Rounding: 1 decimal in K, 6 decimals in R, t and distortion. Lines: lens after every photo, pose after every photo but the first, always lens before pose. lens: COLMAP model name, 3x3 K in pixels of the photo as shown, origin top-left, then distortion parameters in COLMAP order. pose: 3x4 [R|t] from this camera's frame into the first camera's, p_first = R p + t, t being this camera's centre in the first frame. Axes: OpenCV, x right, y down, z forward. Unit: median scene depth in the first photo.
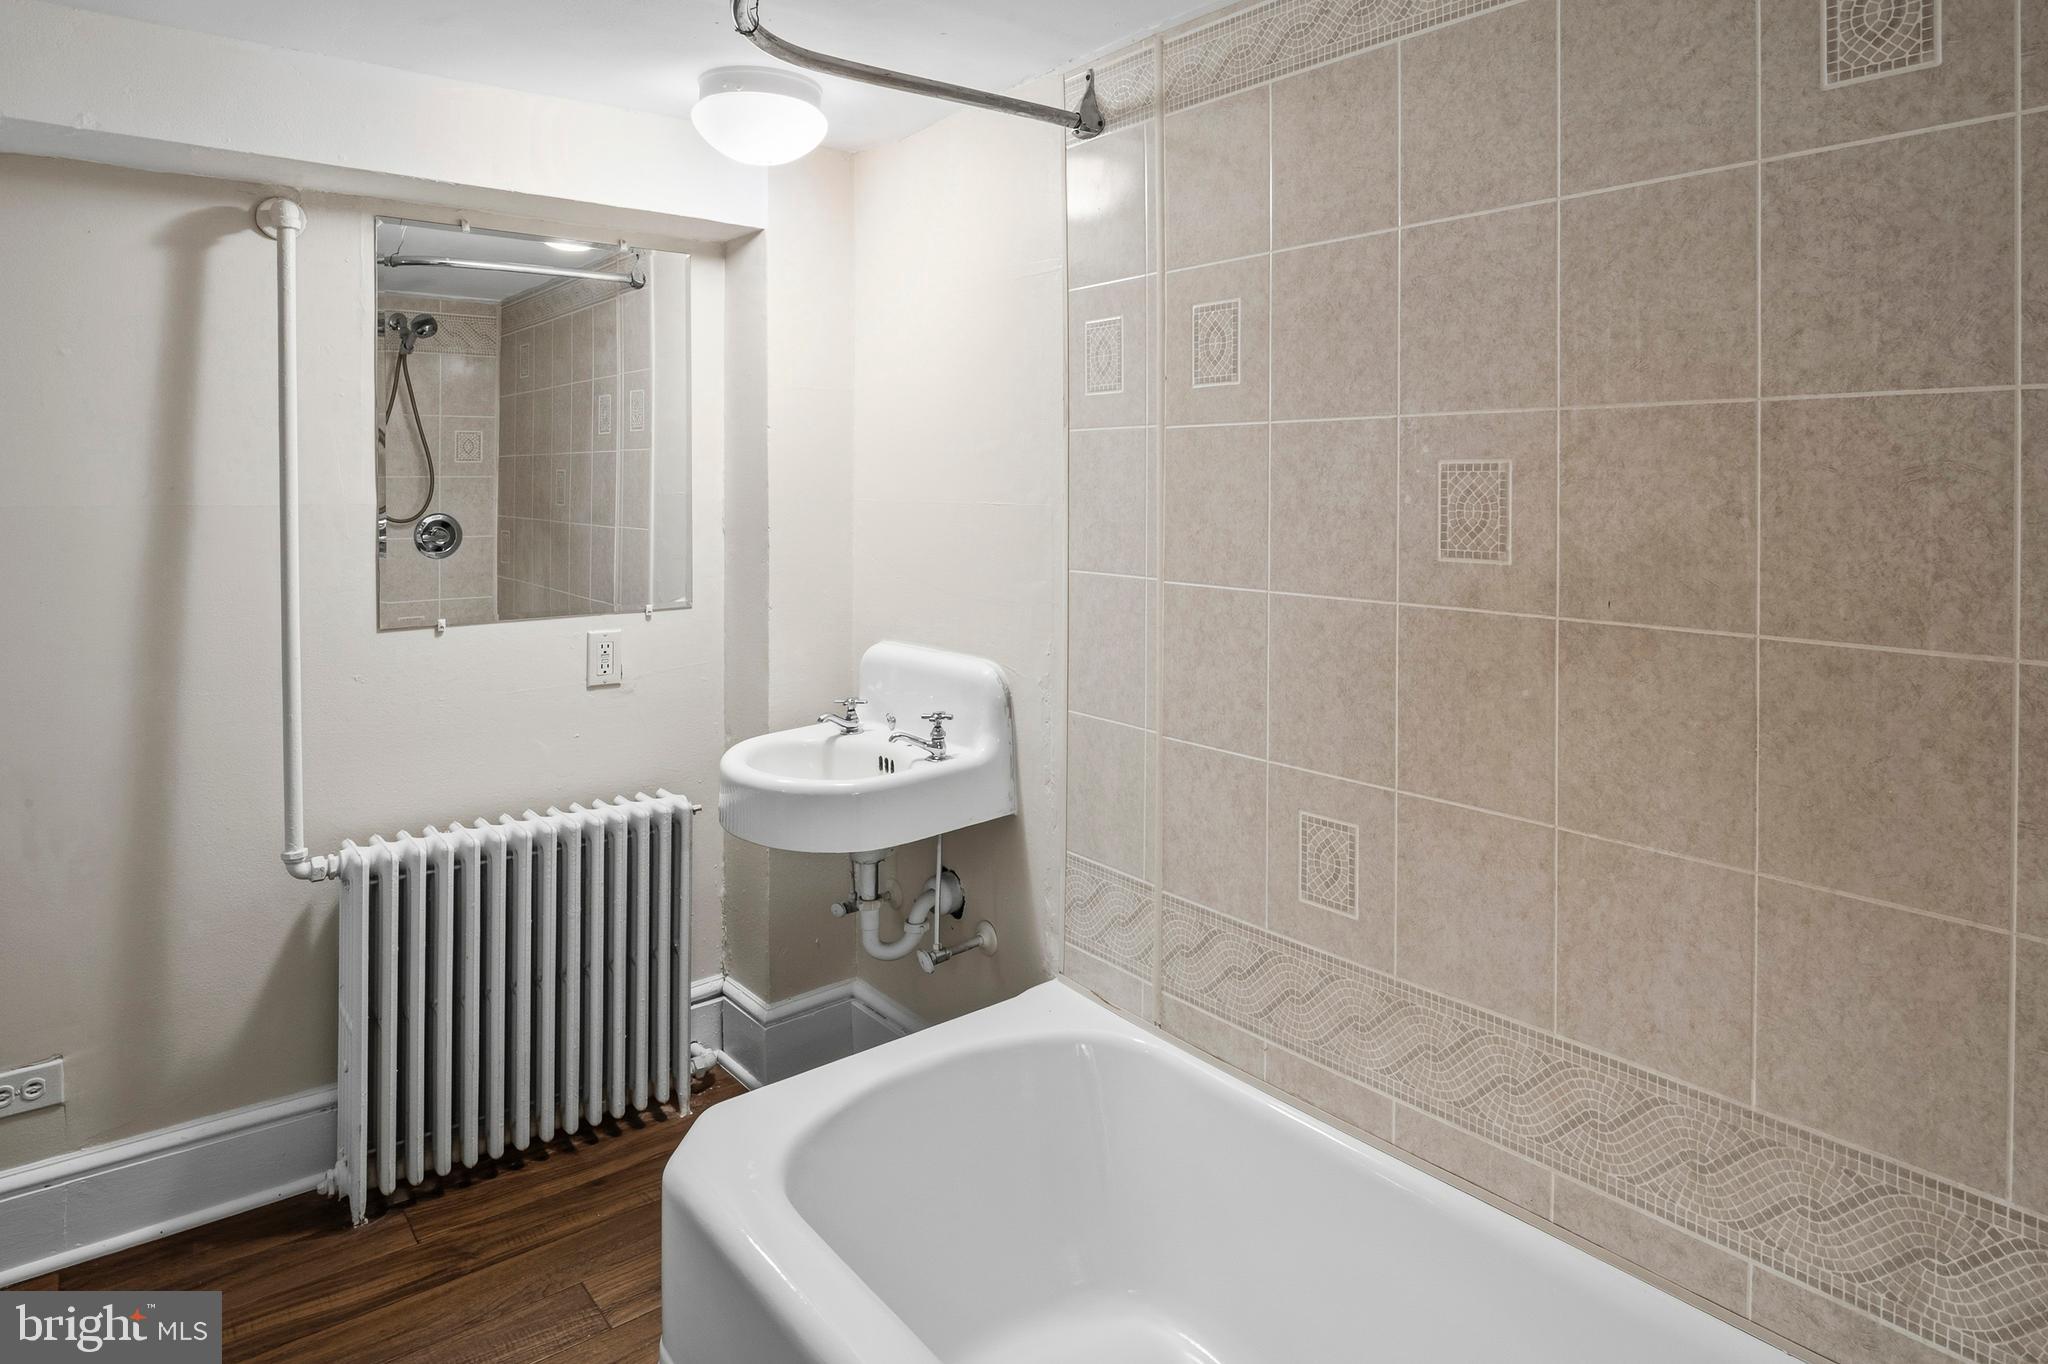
lens RADIAL K [[1164.3, 0, 1022.8], [0, 1164.3, 711.2], [0, 0, 1]] dist [-0.001057, -0.004004]
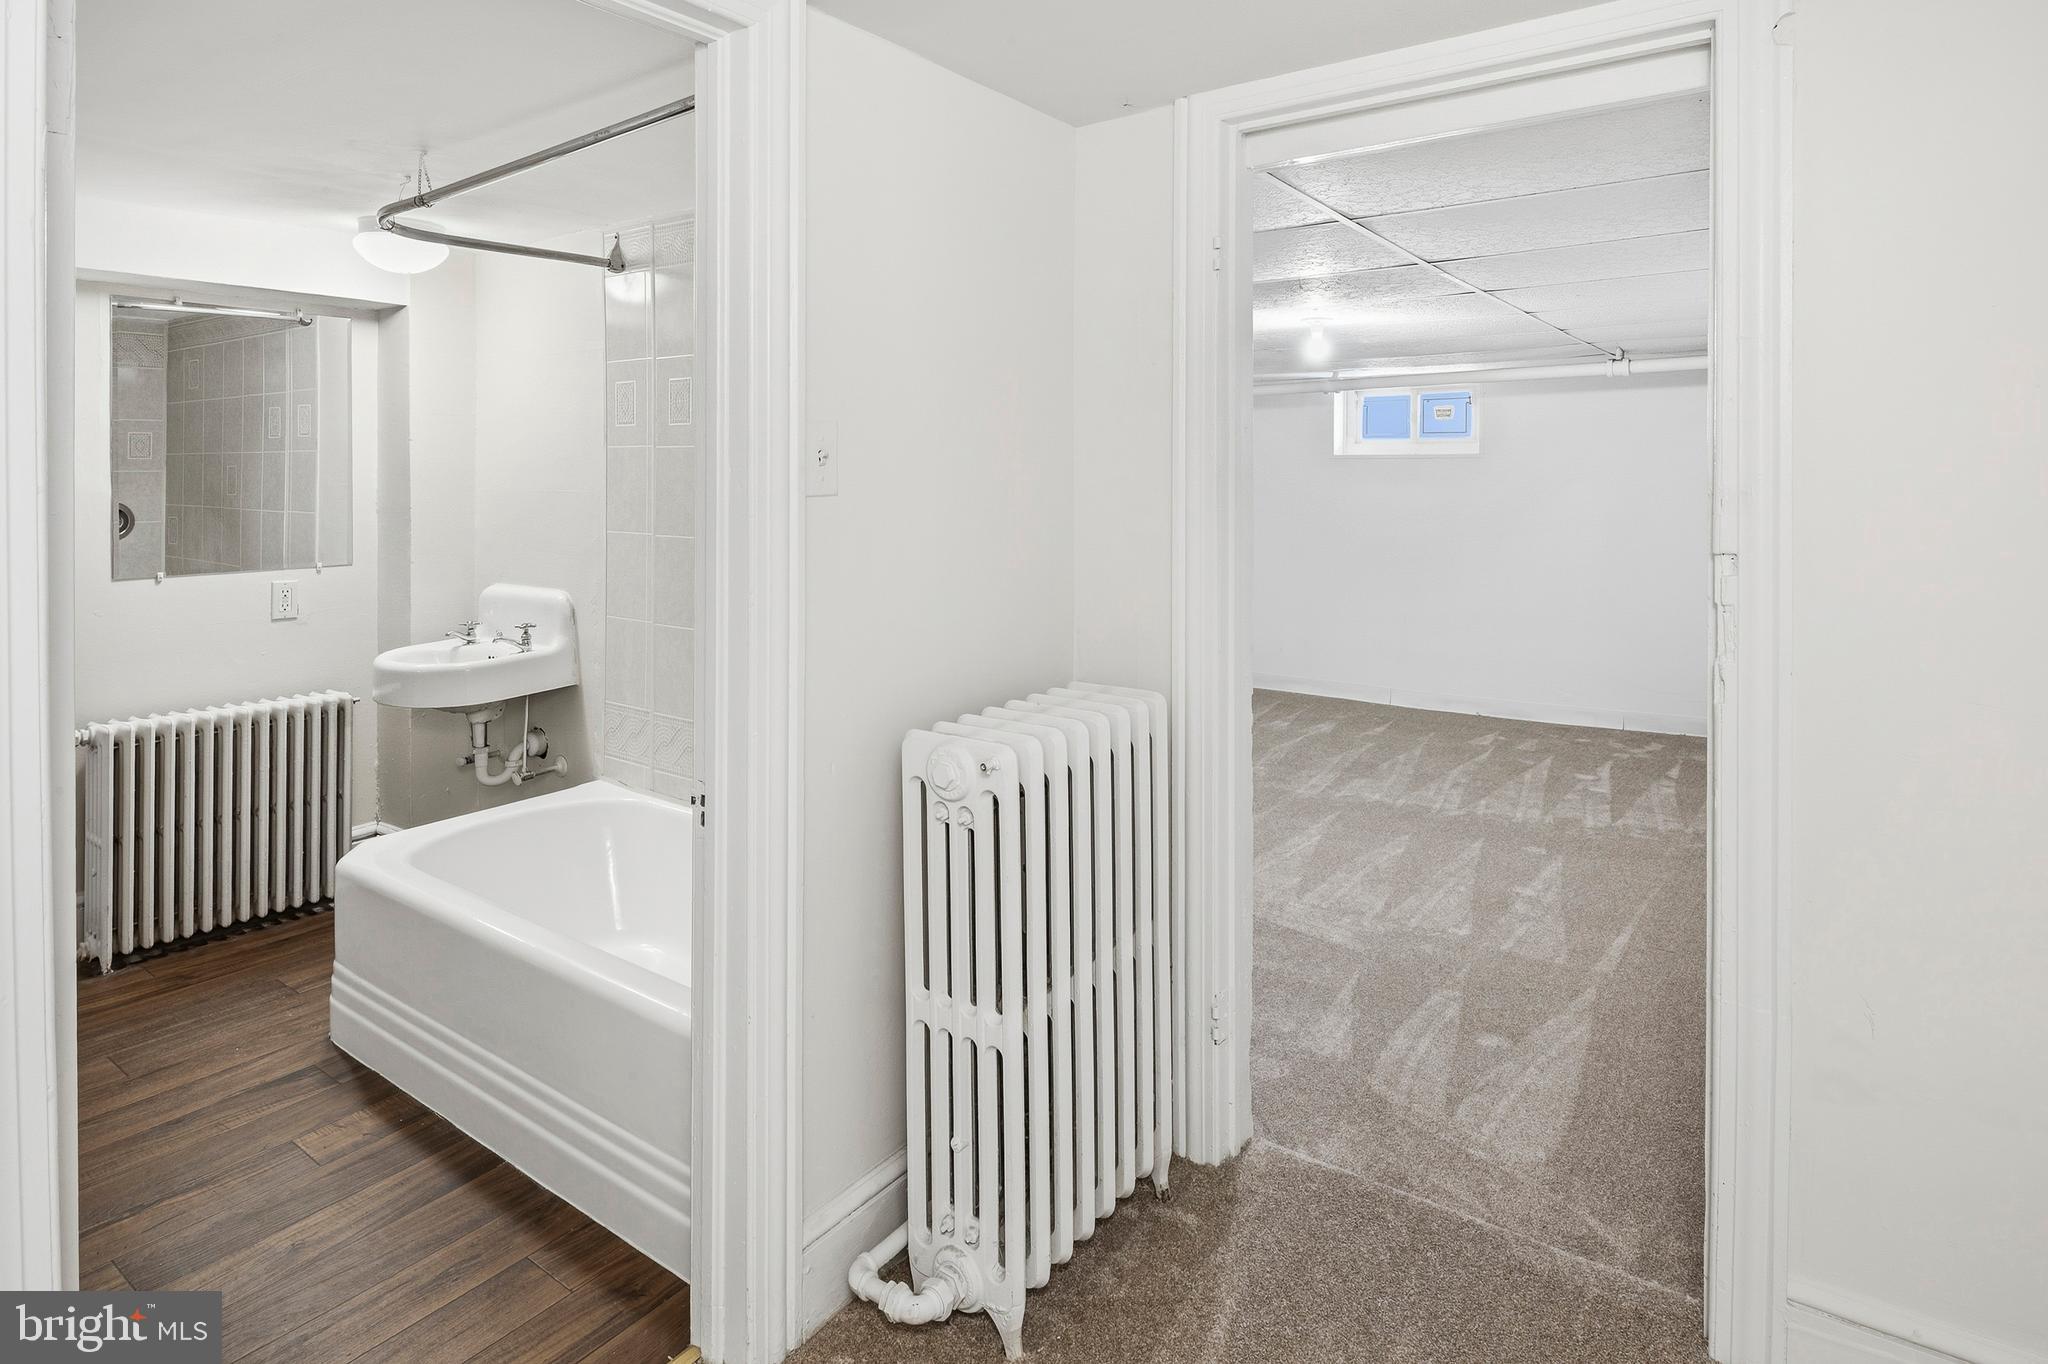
lens RADIAL K [[1201.1, 0, 1016.6], [0, 1201.1, 600.2], [0, 0, 1]] dist [0.000103, -0.000875]
pose [[0.972607, -0.024607, 0.231150, 0.189968], [0.044748, 0.995603, -0.082300, 0.128918], [-0.228108, 0.090389, 0.969431, -0.697170]]
